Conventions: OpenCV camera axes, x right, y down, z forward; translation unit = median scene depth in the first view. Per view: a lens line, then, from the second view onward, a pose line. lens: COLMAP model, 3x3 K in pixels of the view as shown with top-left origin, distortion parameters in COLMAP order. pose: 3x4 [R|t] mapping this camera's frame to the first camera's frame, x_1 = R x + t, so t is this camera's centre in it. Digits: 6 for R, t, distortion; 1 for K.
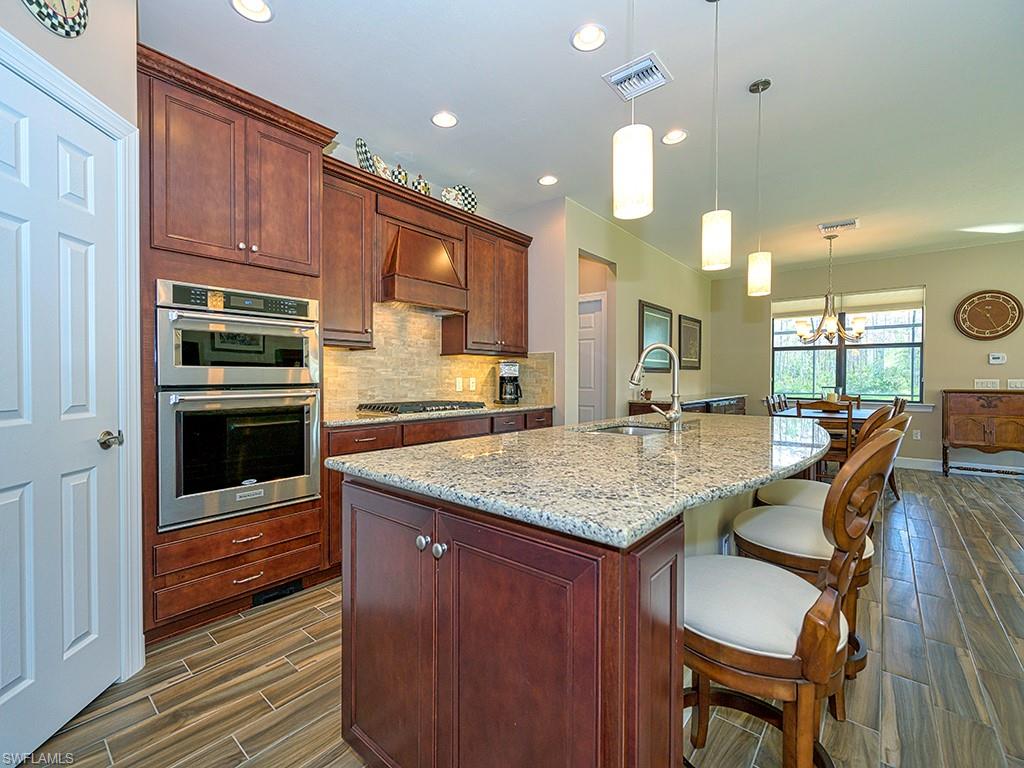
lens RADIAL K [[444.6, 0, 512.4], [0, 444.6, 378.9], [0, 0, 1]] dist [0.000177, 0.000311]
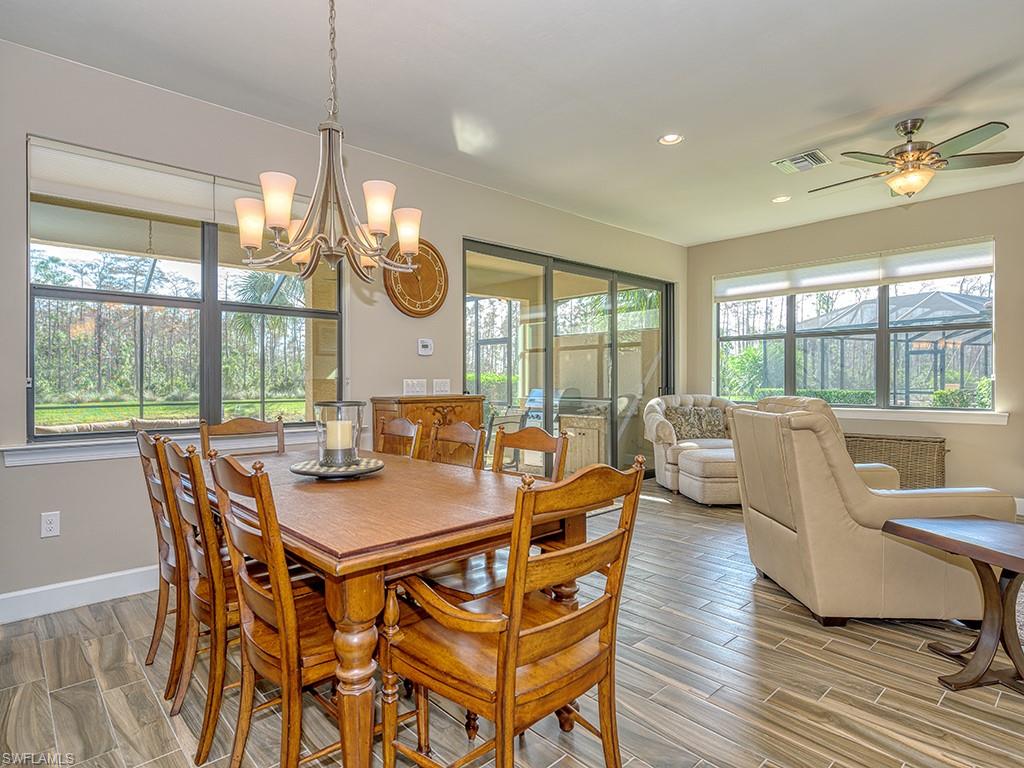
lens RADIAL K [[556.5, 0, 513.0], [0, 556.5, 380.9], [0, 0, 1]] dist [-0.000732, 0.000437]
pose [[0.125745, -0.004110, 0.992054, 0.234802], [0.003368, 0.999987, 0.003716, -0.000320], [-0.992057, 0.002874, 0.125757, 0.622203]]
